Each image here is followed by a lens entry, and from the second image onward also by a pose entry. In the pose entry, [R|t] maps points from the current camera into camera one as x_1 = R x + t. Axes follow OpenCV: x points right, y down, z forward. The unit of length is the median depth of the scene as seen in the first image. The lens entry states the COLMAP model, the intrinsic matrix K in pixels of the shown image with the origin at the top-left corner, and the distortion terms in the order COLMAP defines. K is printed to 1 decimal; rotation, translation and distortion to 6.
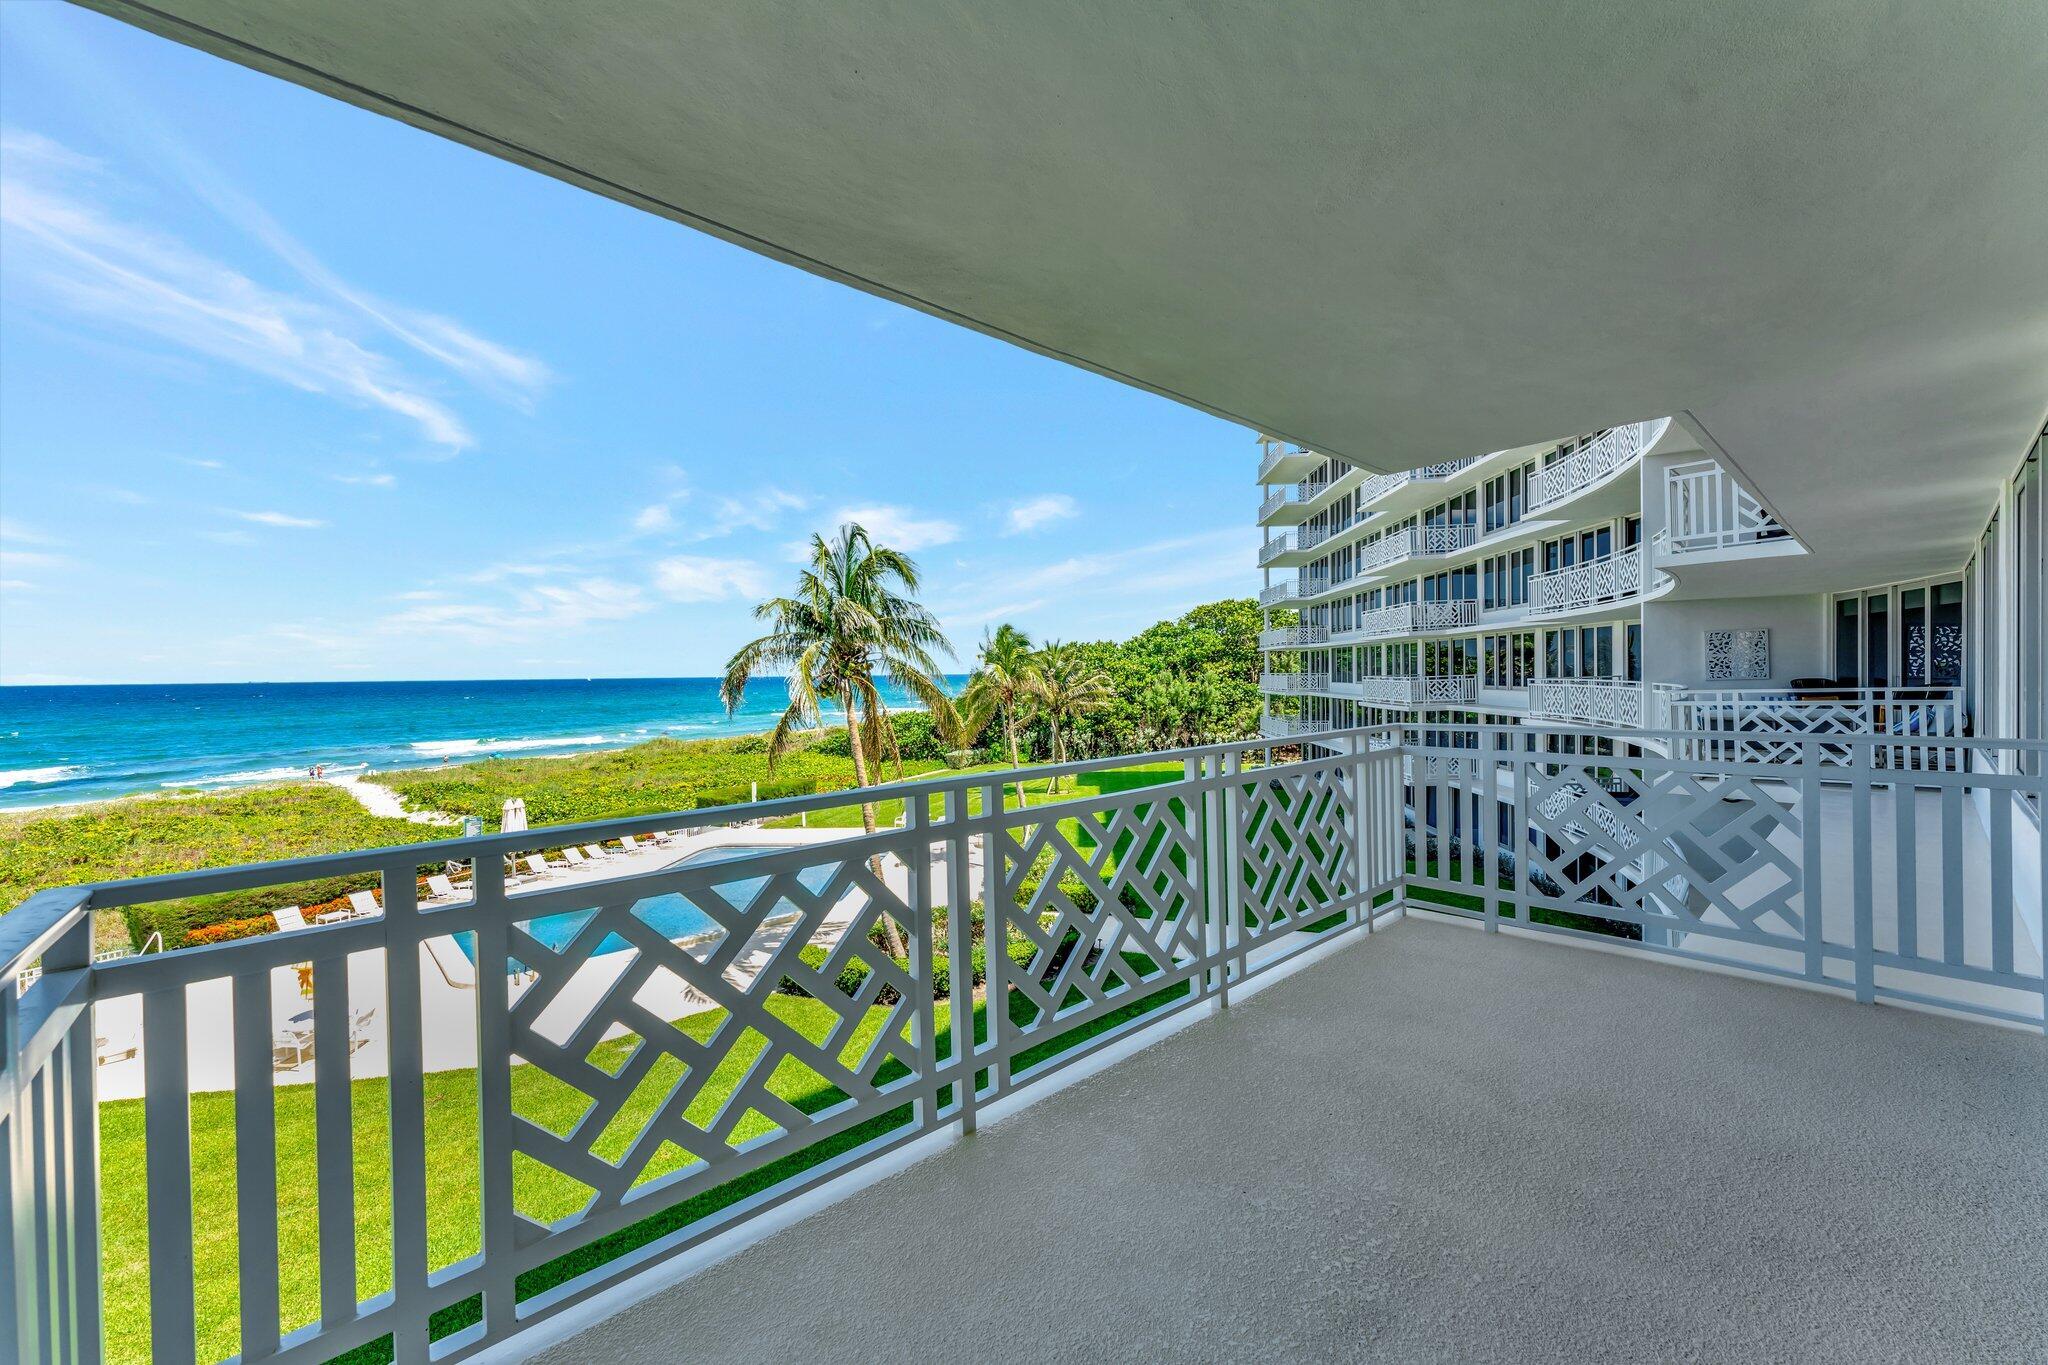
lens RADIAL K [[813.5, 0, 1017.6], [0, 813.5, 690.2], [0, 0, 1]] dist [0.003883, 0.000550]
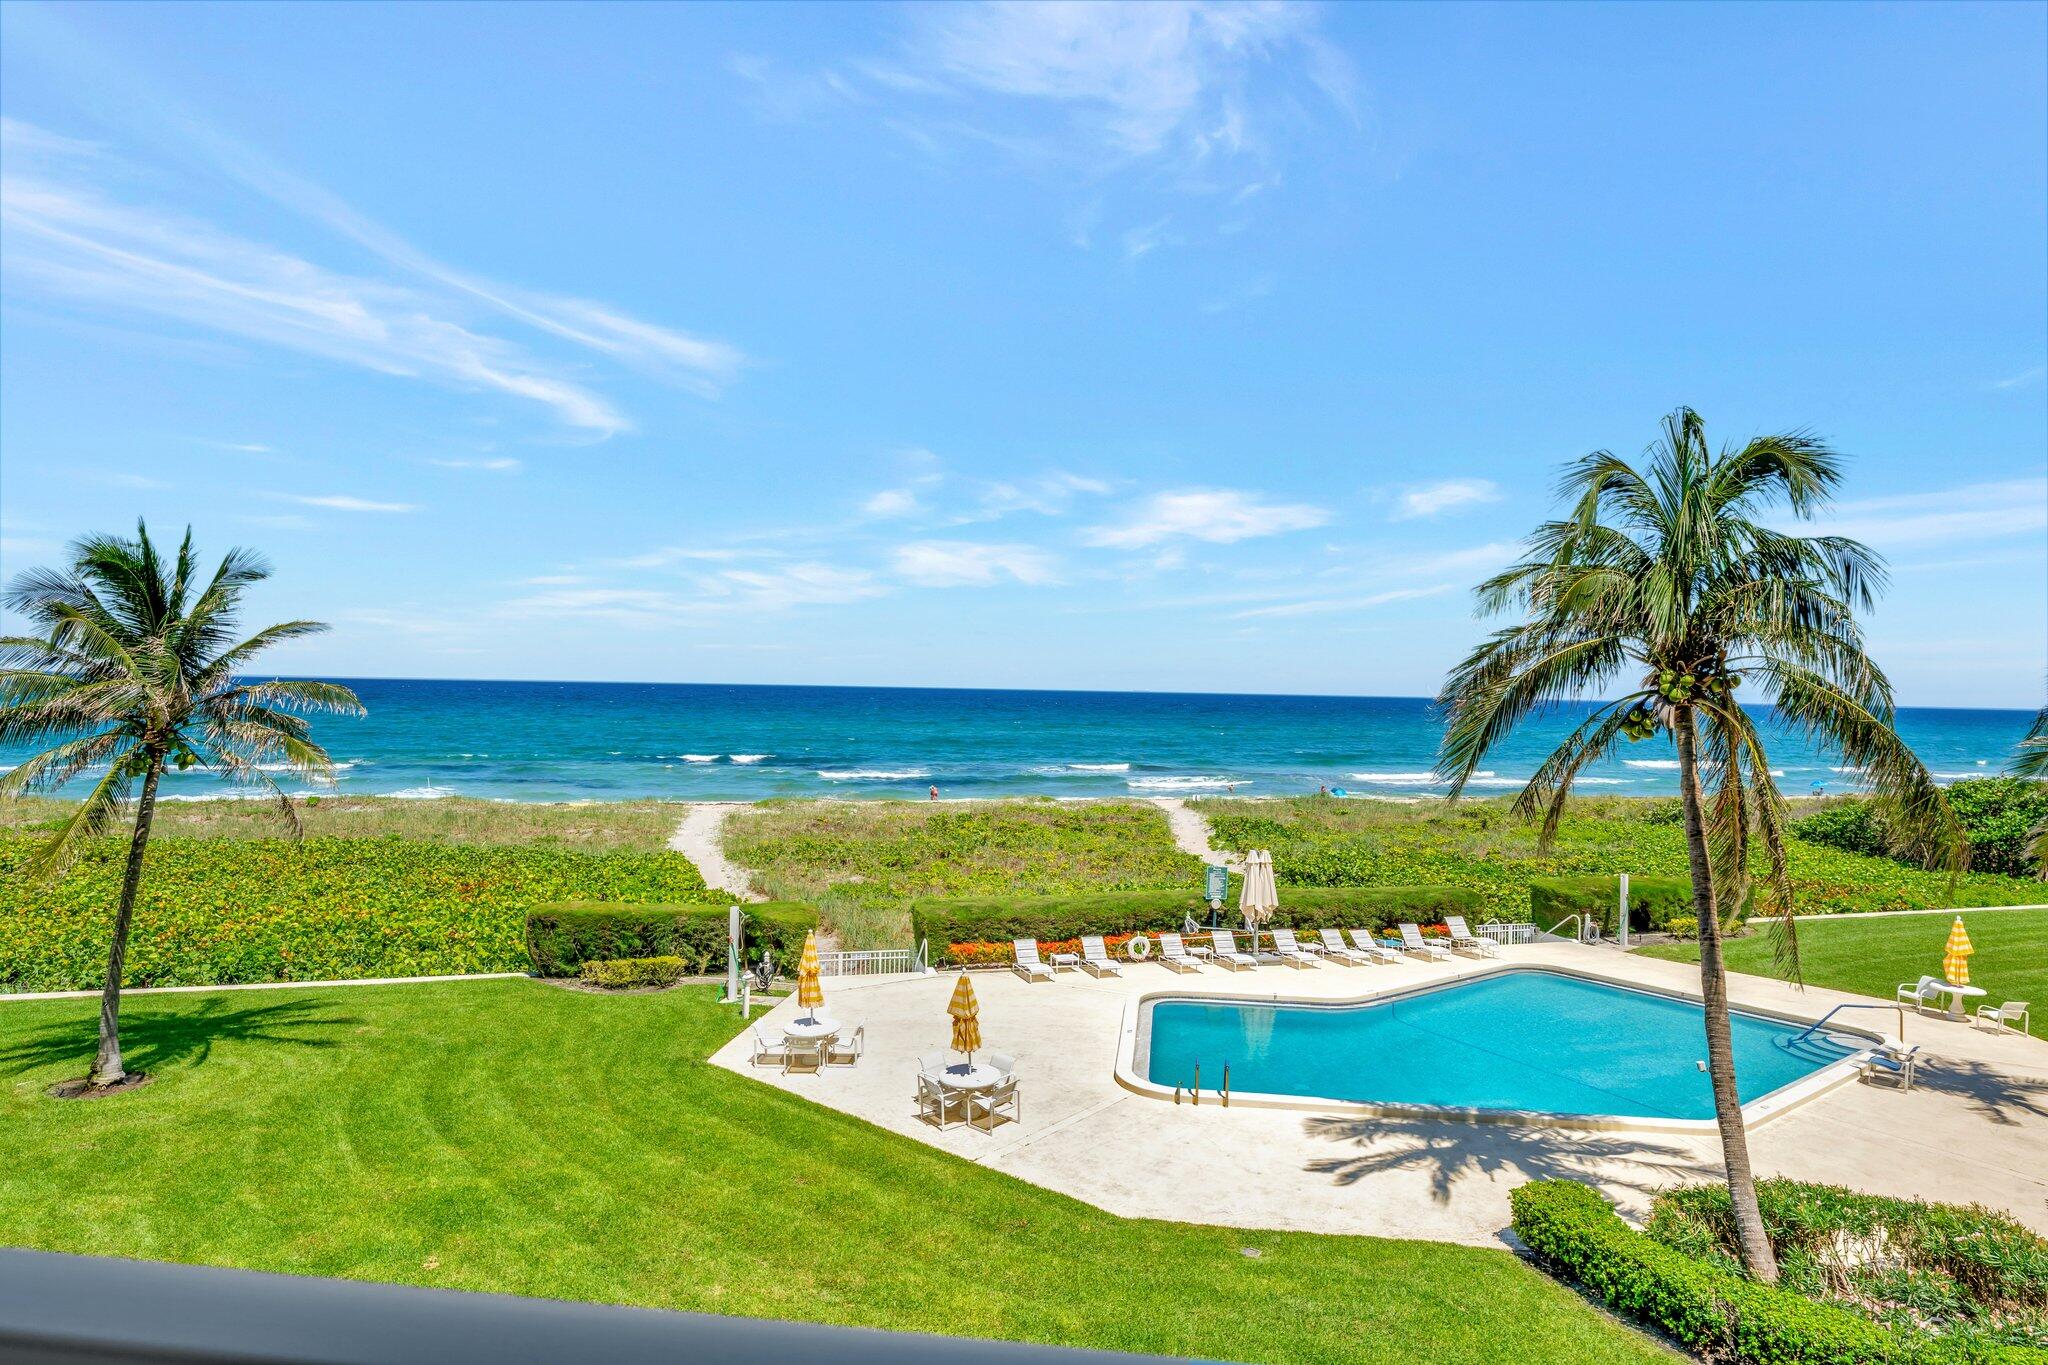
lens RADIAL K [[1223.5, 0, 1013.6], [0, 1223.5, 682.5], [0, 0, 1]] dist [0.029241, 0.000051]
pose [[0.628198, 0.020446, -0.777785, 0.148592], [-0.040769, 0.999146, -0.006663, -0.004209], [0.776985, 0.035895, 0.628495, 0.124601]]
